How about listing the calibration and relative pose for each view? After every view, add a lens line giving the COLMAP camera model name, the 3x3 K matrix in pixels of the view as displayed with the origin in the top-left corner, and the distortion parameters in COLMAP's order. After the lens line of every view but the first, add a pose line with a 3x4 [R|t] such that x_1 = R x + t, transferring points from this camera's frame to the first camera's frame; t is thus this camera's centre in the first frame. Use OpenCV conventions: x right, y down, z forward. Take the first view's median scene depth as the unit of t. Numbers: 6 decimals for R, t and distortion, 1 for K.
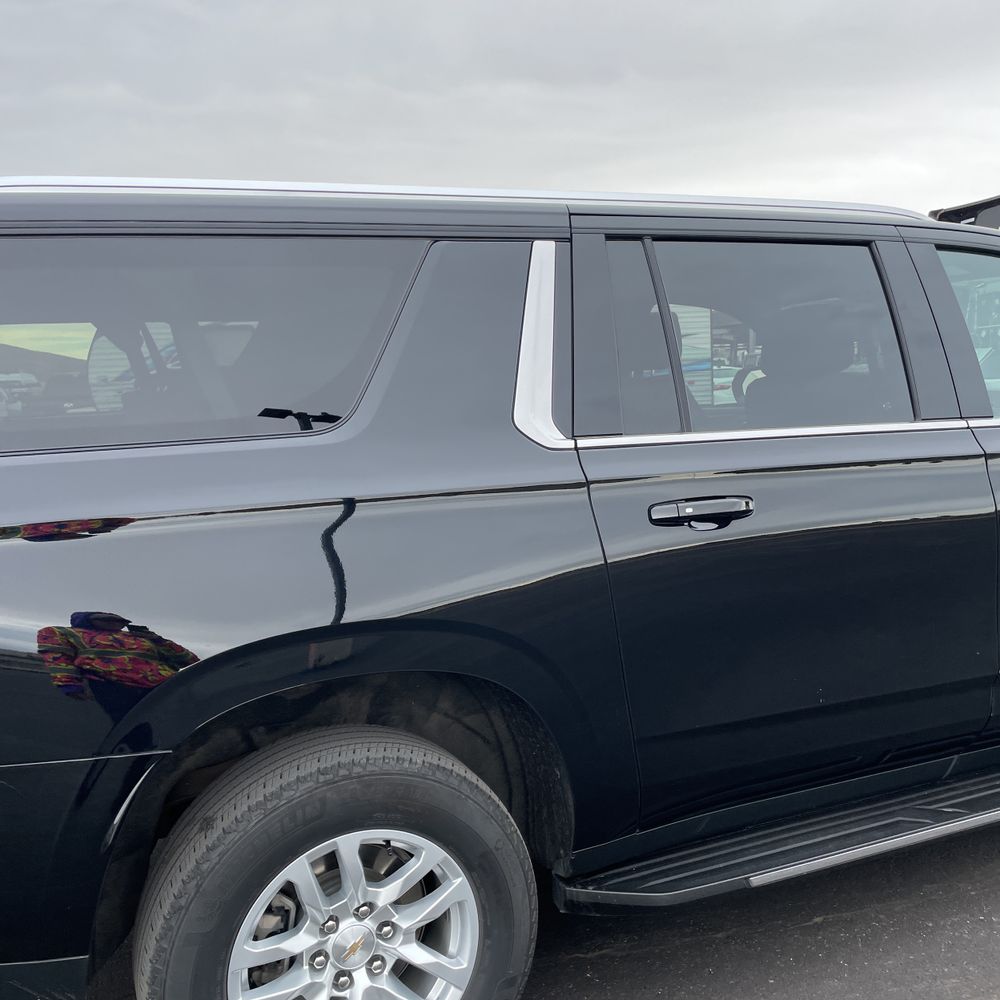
lens RADIAL K [[1014.6, 0, 504.7], [0, 1014.6, 489.6], [0, 0, 1]] dist [0.046284, 0.000000]
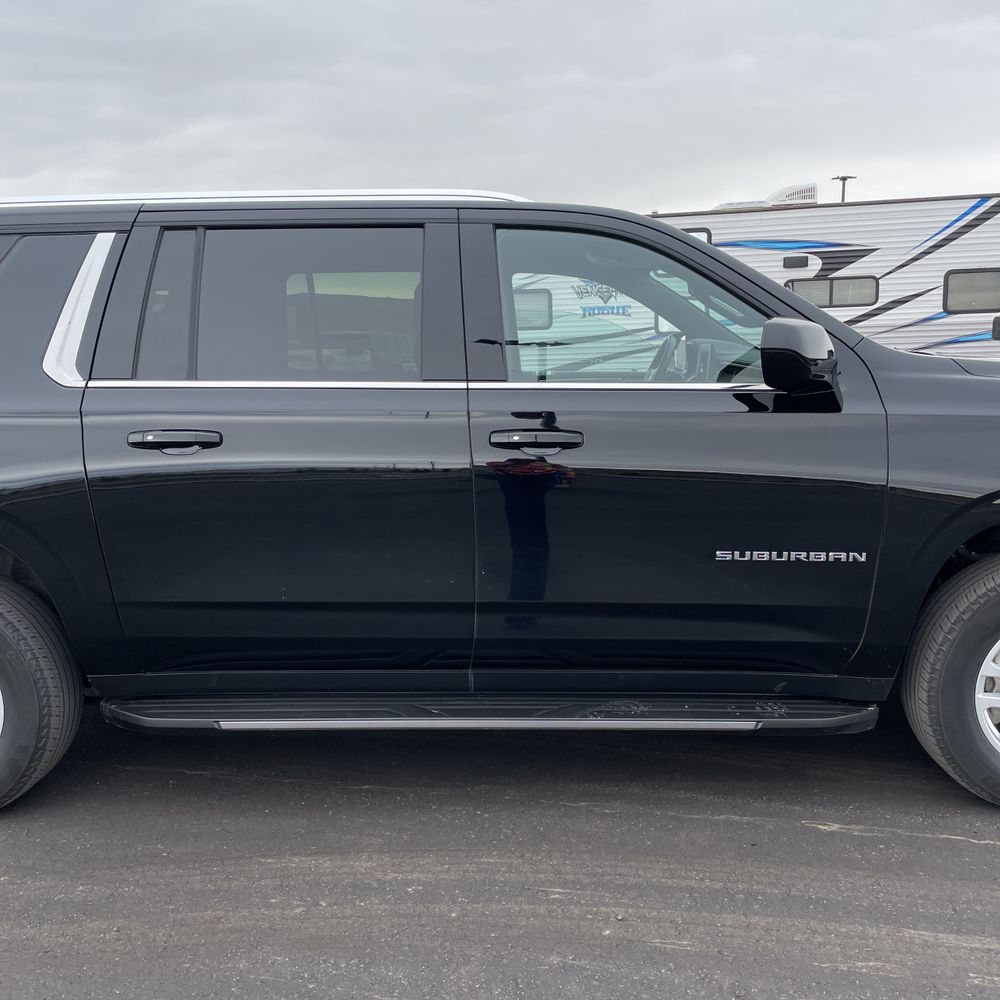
lens RADIAL K [[1014.6, 0, 505.0], [0, 1014.6, 518.6], [0, 0, 1]] dist [0.046284, 0.000000]
pose [[0.899888, 0.091067, -0.426508, 1.121194], [-0.062806, 0.994823, 0.079897, -0.010066], [0.431576, -0.045111, 0.900948, -0.011879]]
